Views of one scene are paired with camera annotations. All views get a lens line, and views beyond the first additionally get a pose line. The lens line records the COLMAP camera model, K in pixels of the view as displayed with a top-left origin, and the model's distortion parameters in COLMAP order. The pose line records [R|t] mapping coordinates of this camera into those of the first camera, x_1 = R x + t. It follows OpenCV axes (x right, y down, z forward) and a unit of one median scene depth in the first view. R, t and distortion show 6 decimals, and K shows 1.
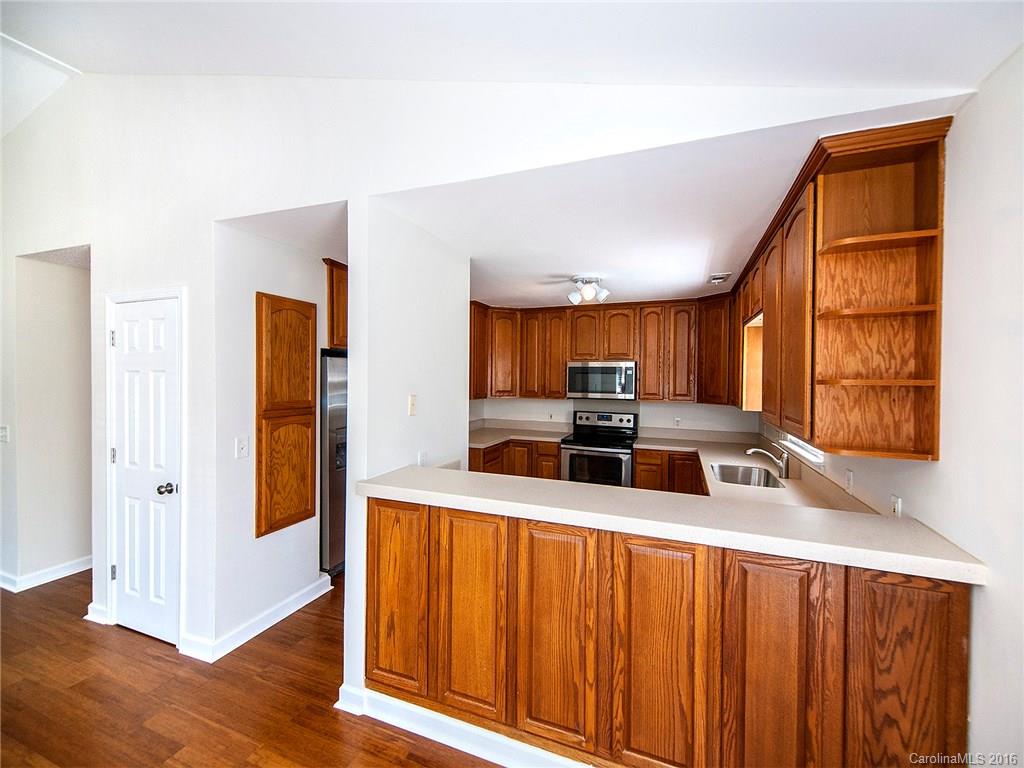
lens RADIAL K [[429.4, 0, 506.6], [0, 429.4, 382.1], [0, 0, 1]] dist [0.051697, -0.018053]
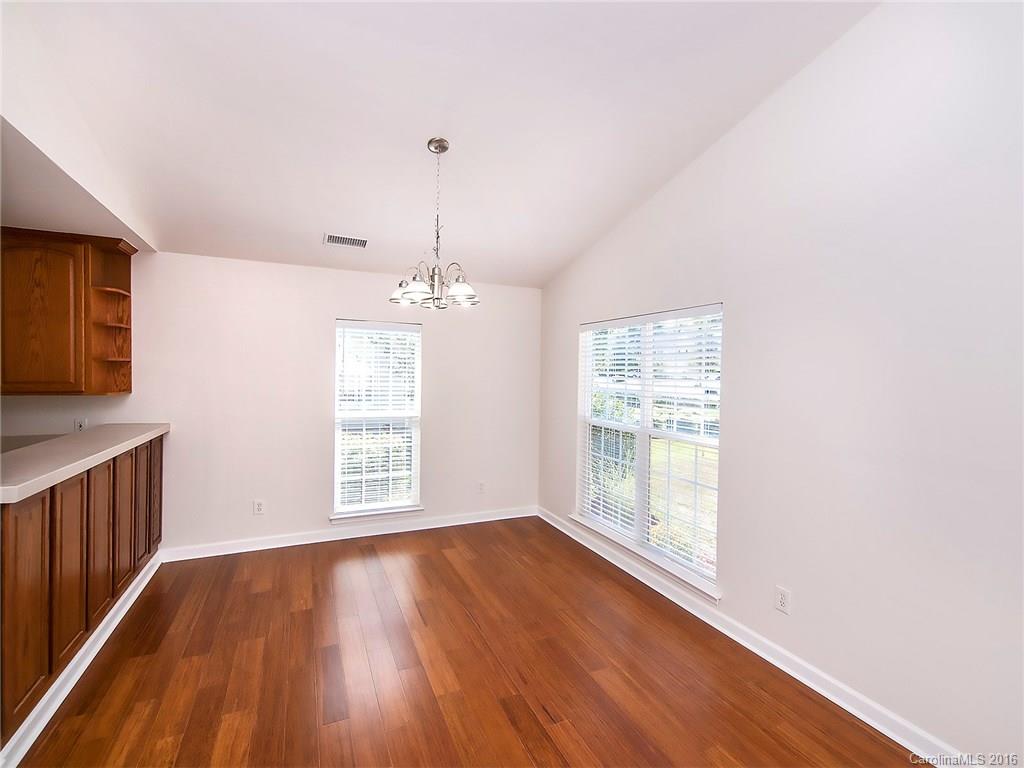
lens RADIAL K [[471.8, 0, 507.5], [0, 471.8, 383.0], [0, 0, 1]] dist [0.039602, -0.000349]
pose [[-0.713296, -0.037313, 0.699869, -1.333009], [-0.014375, 0.999151, 0.038619, -0.002557], [-0.700715, 0.017486, -0.713227, 0.850636]]
